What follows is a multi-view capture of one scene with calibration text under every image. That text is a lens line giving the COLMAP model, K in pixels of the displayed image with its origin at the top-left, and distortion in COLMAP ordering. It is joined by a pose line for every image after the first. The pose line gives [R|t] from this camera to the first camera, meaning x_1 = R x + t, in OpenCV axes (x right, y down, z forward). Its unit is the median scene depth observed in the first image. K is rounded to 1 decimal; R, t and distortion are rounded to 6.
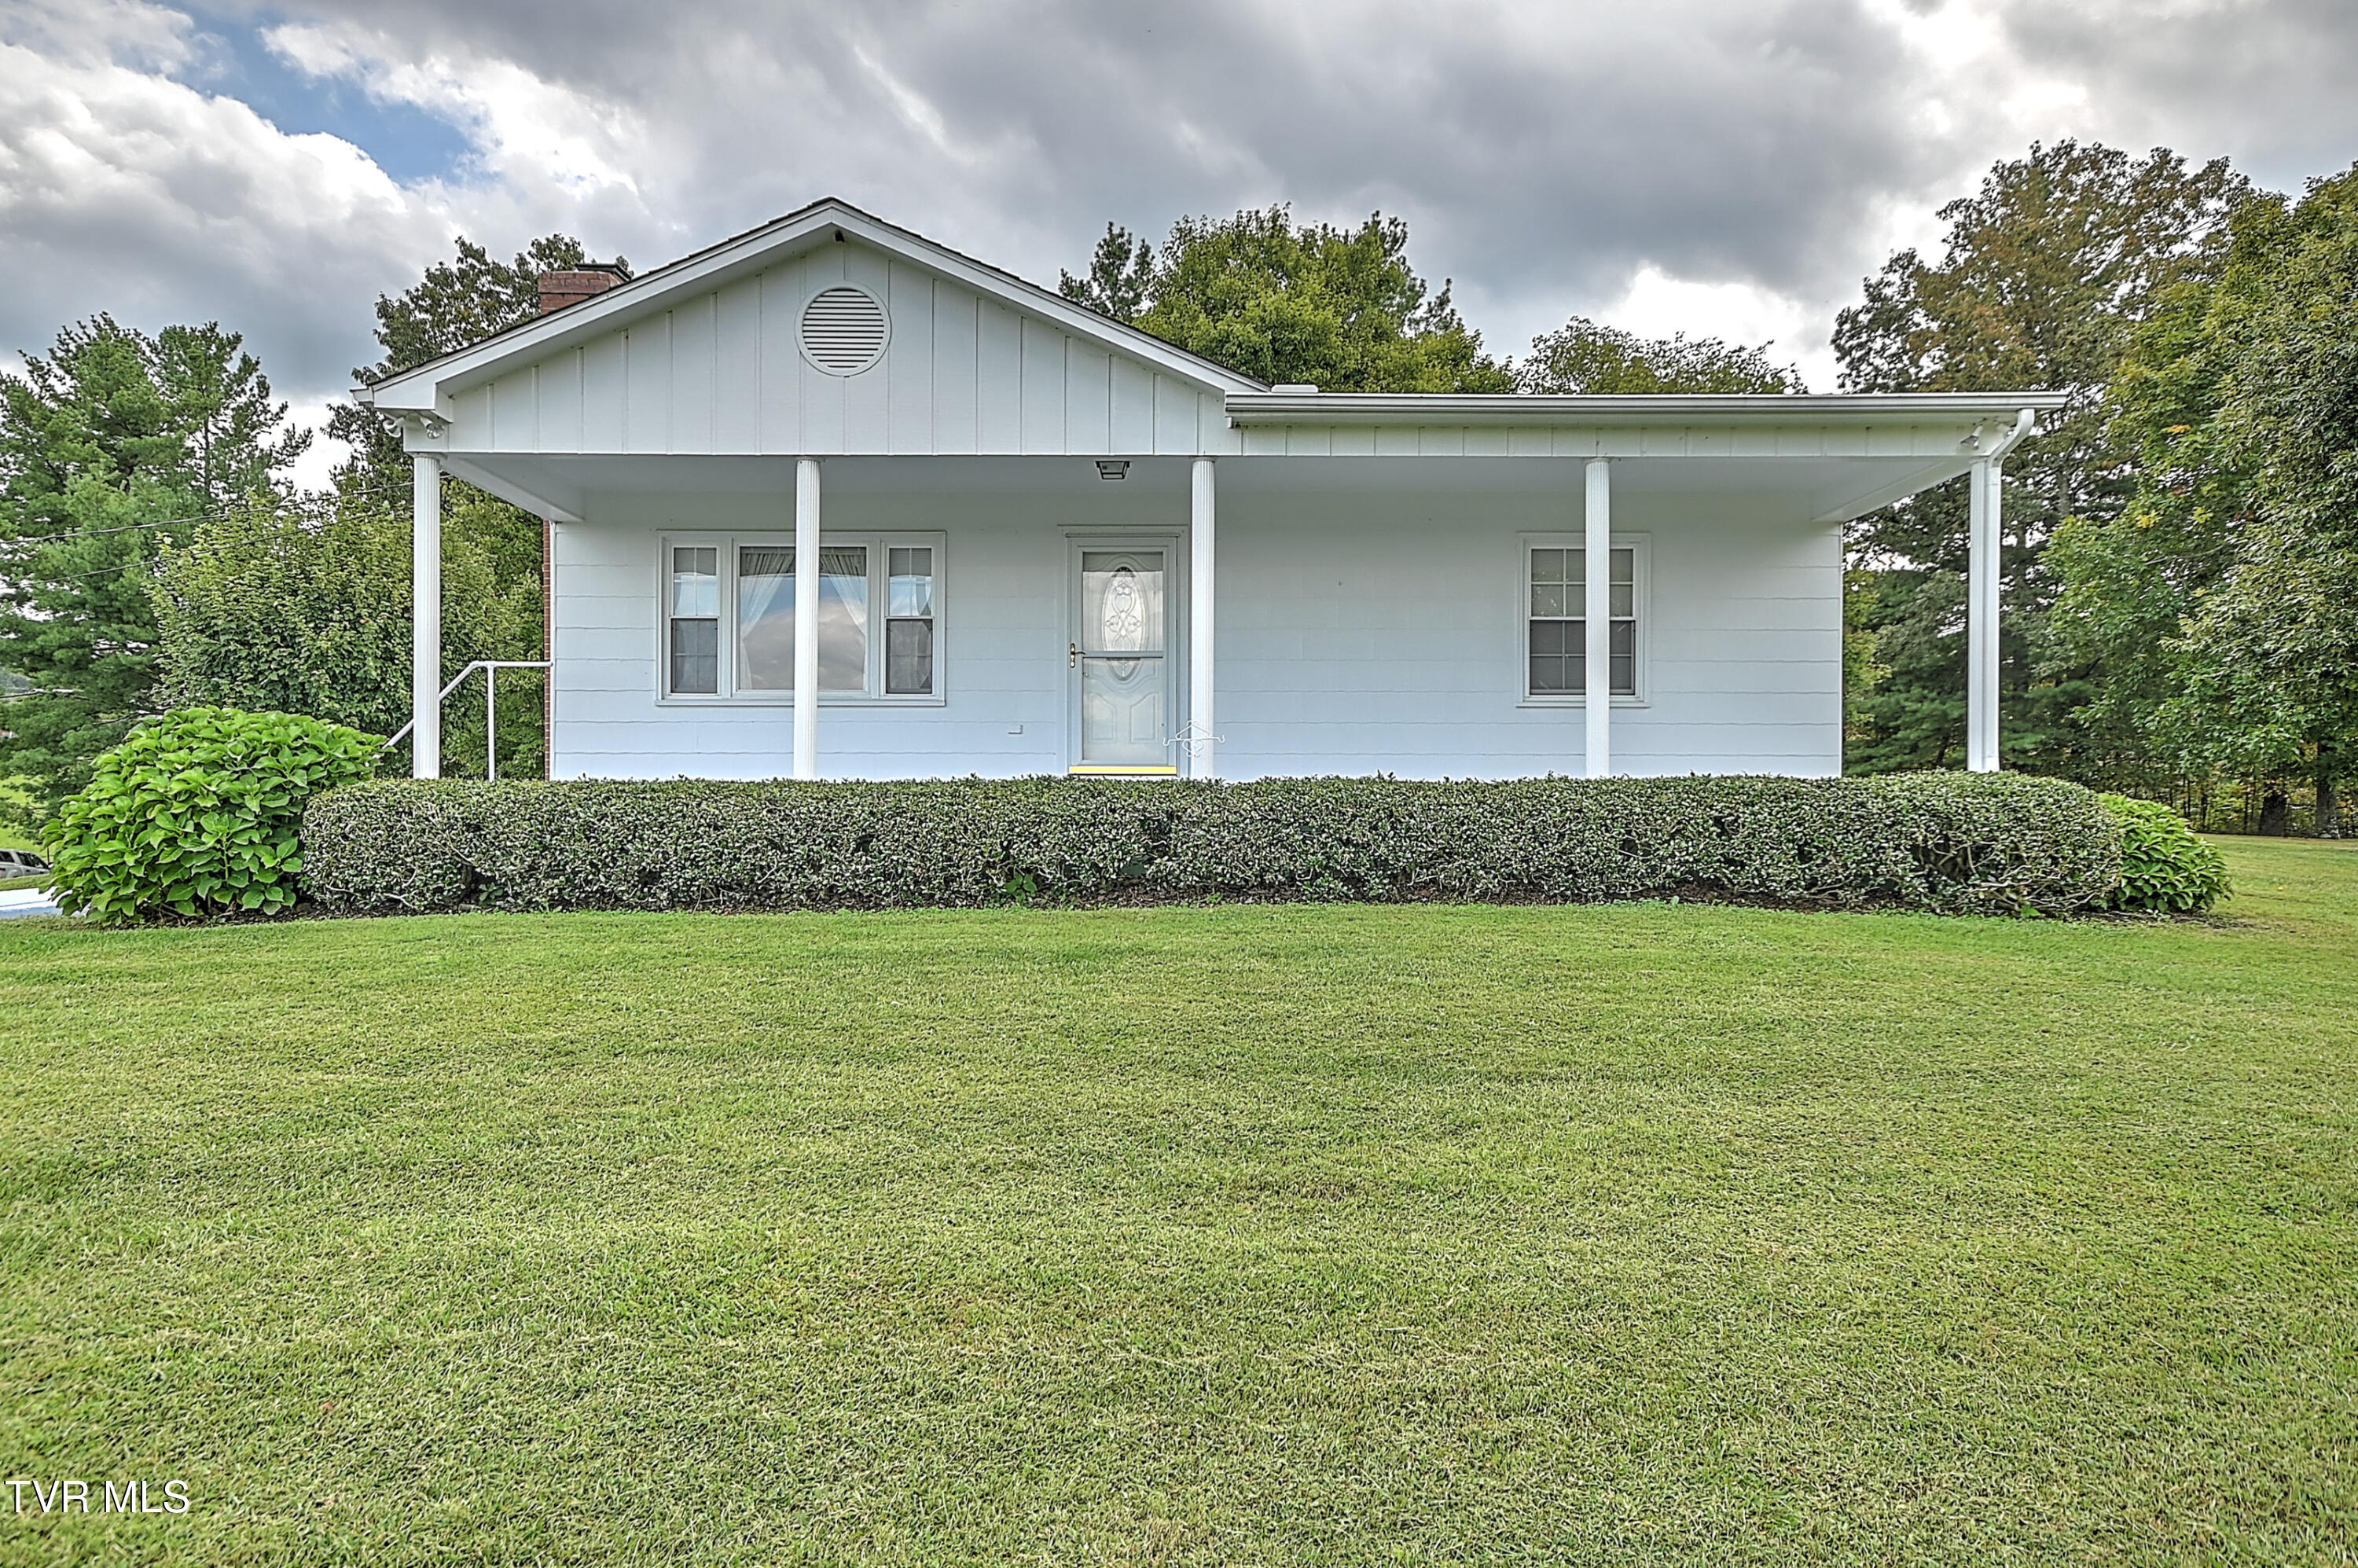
lens RADIAL K [[1366.2, 0, 1164.2], [0, 1366.2, 799.9], [0, 0, 1]] dist [0.040242, -0.000102]
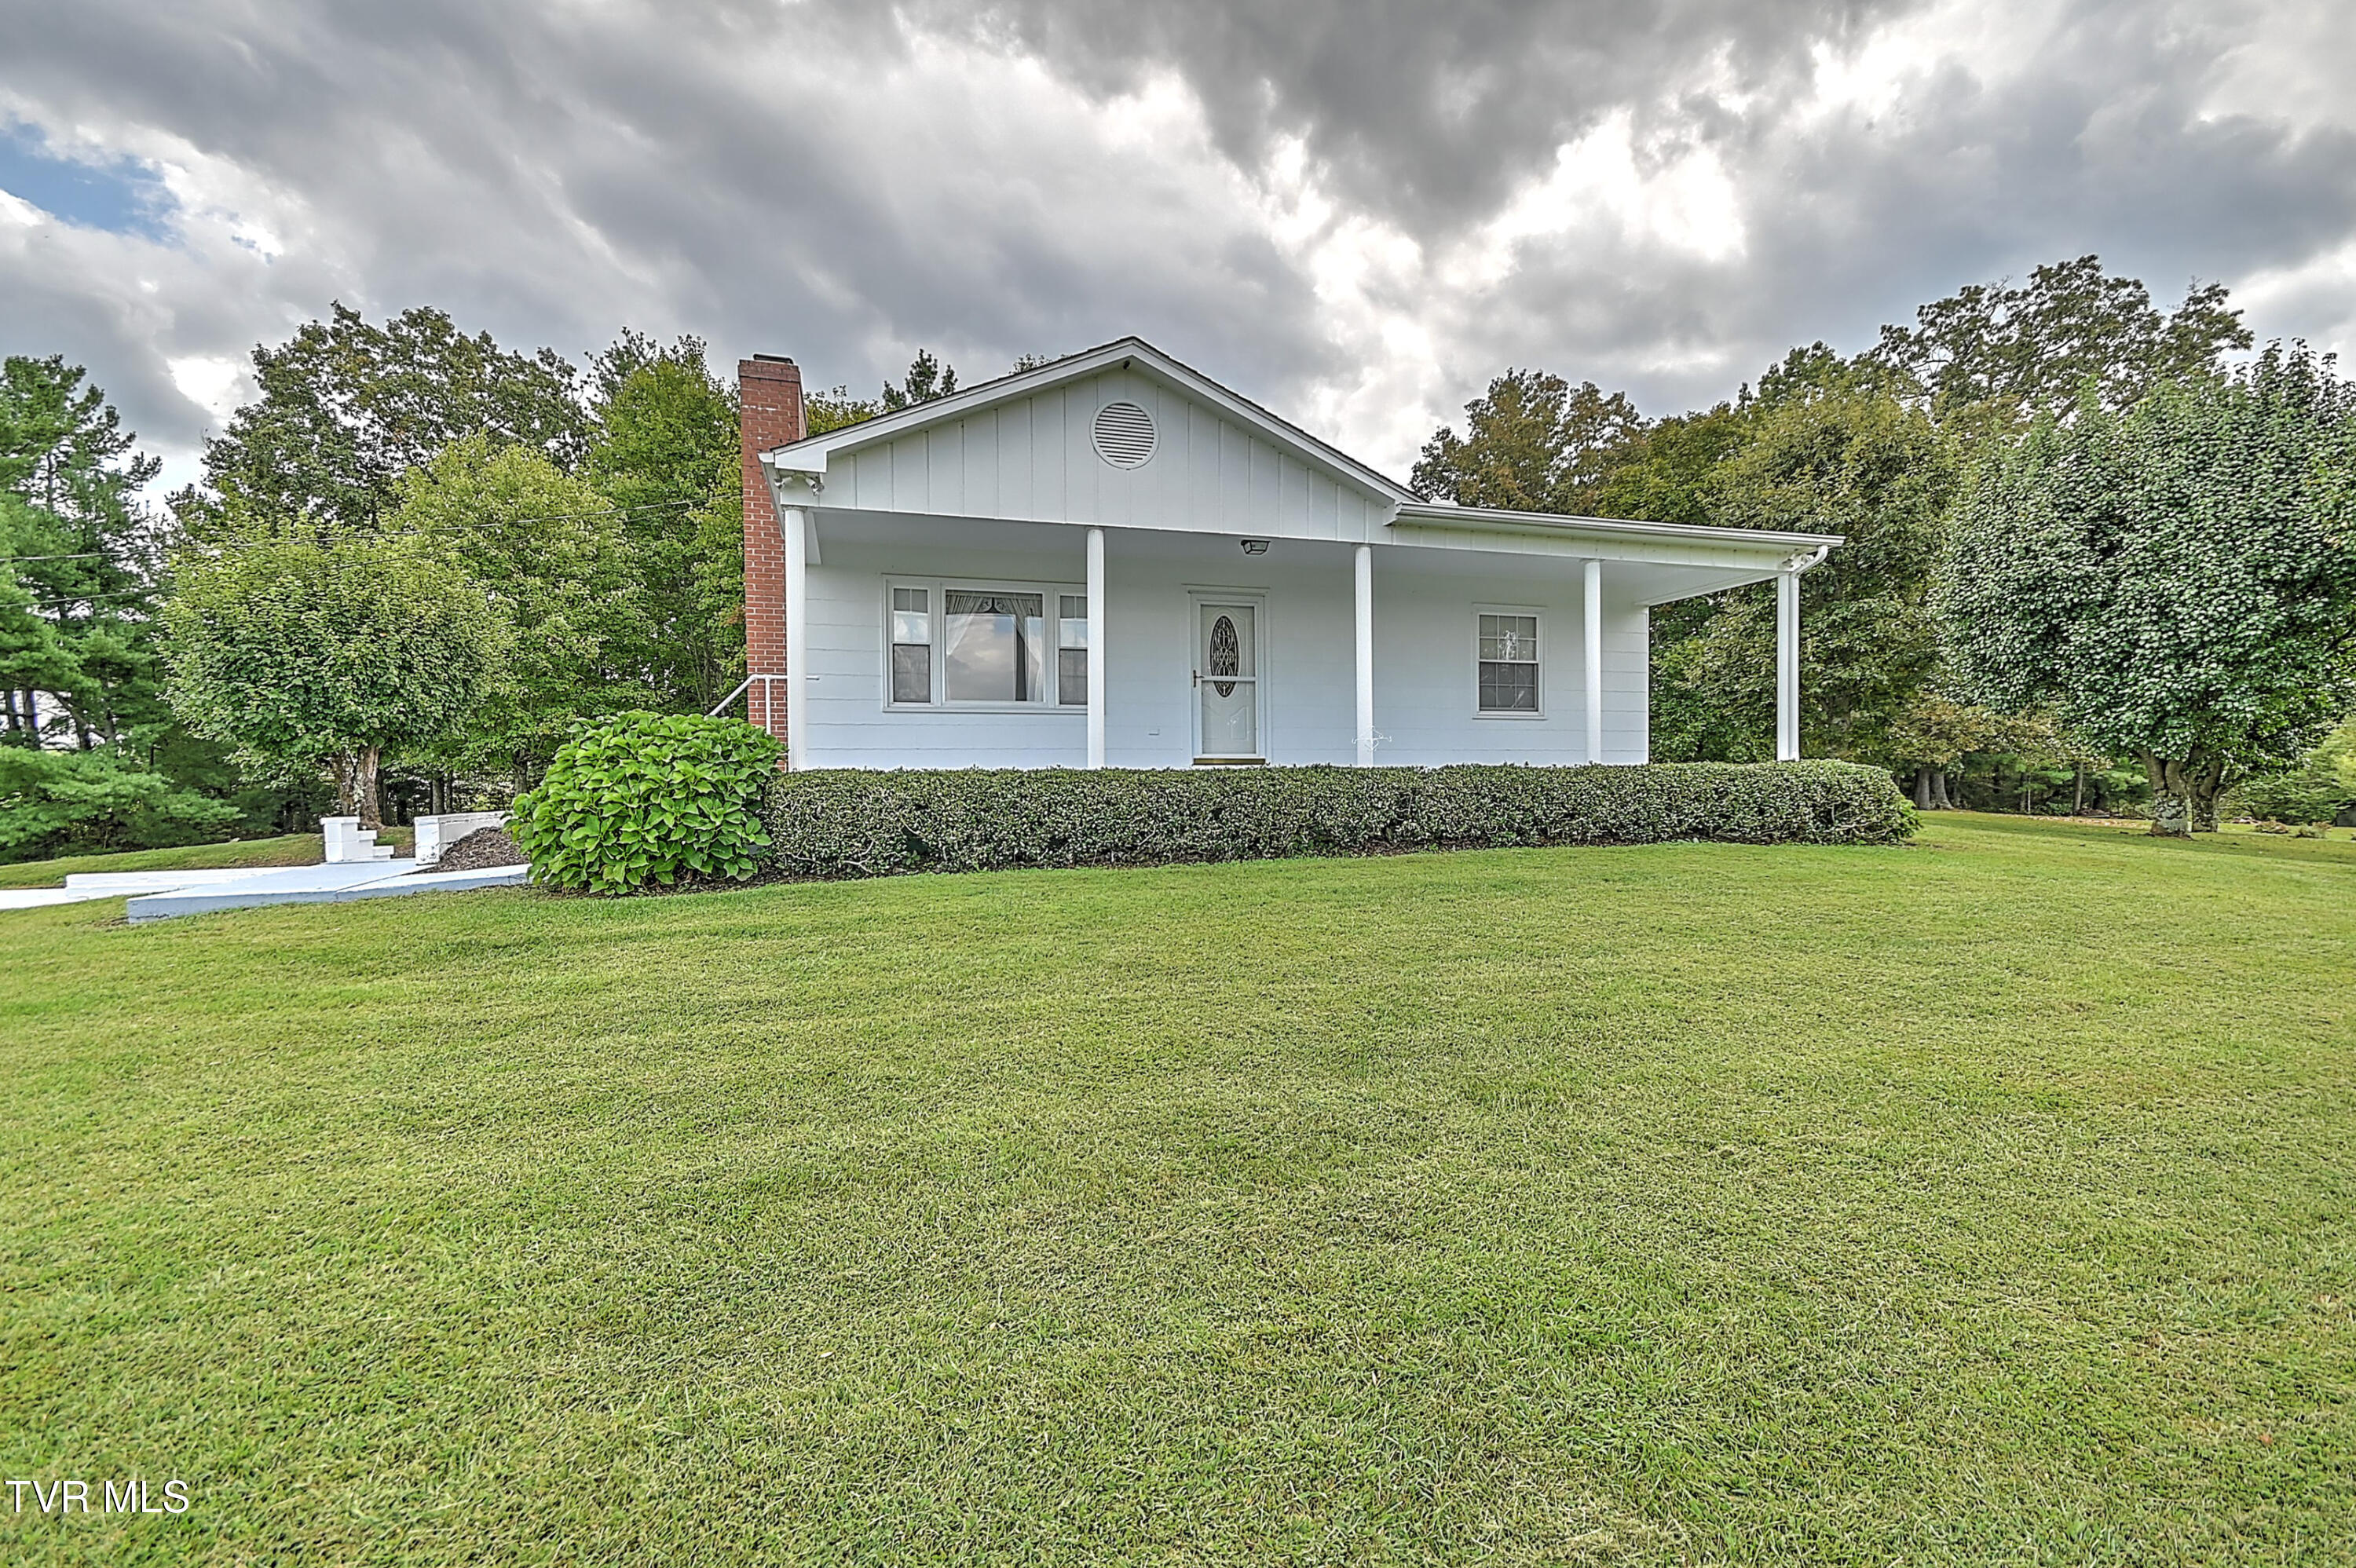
lens RADIAL K [[986.5, 0, 1175.1], [0, 986.5, 795.0], [0, 0, 1]] dist [0.031547, -0.013911]
pose [[0.961638, -0.012797, 0.274022, -0.182803], [0.009710, 0.999873, 0.012621, -0.000077], [-0.274149, -0.009476, 0.961641, 0.019960]]
